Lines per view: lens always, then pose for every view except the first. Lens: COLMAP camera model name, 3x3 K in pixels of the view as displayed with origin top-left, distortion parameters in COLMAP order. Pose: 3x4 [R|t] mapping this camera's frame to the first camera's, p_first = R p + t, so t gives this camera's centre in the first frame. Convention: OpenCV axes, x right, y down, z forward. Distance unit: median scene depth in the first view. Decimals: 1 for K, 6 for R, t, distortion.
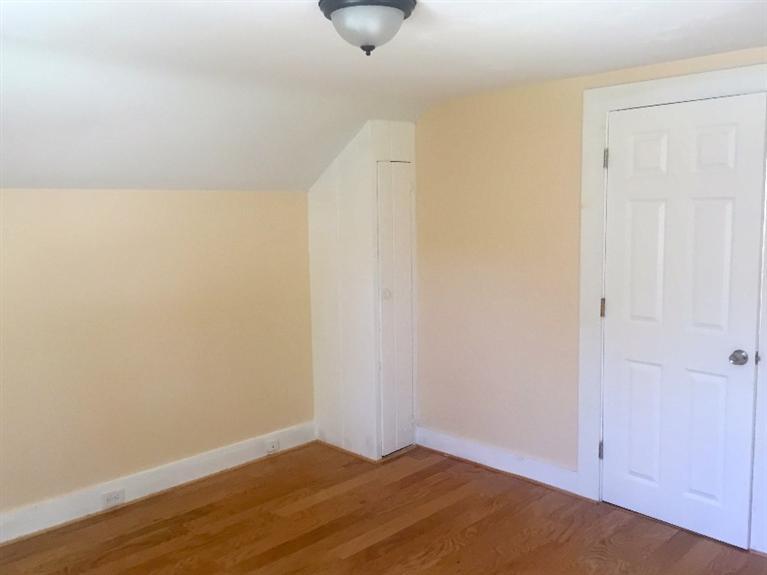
lens RADIAL K [[655.7, 0, 383.5], [0, 655.7, 287.5], [0, 0, 1]] dist [0.092474, -0.129509]
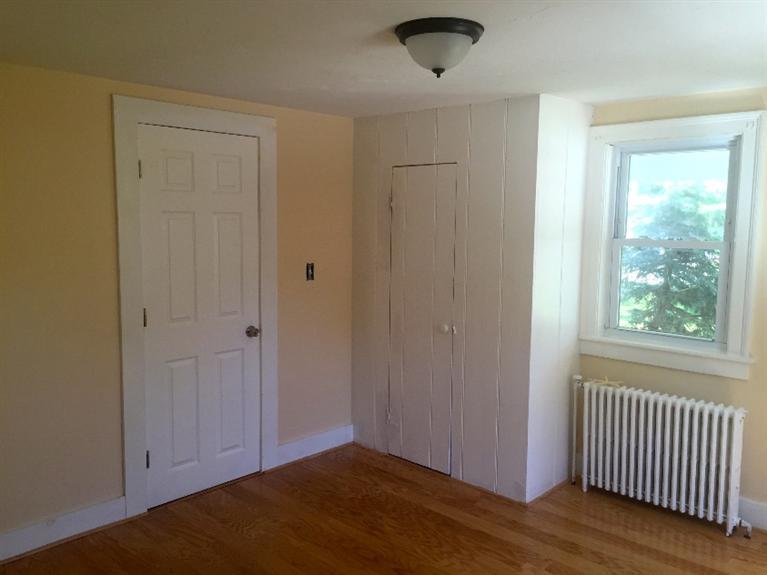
lens RADIAL K [[655.7, 0, 383.5], [0, 655.7, 287.5], [0, 0, 1]] dist [0.092474, -0.129509]
pose [[-0.059381, -0.094101, 0.993790, -0.748913], [0.111901, 0.988645, 0.100300, -0.081687], [-0.991944, 0.117162, -0.048176, 0.746645]]
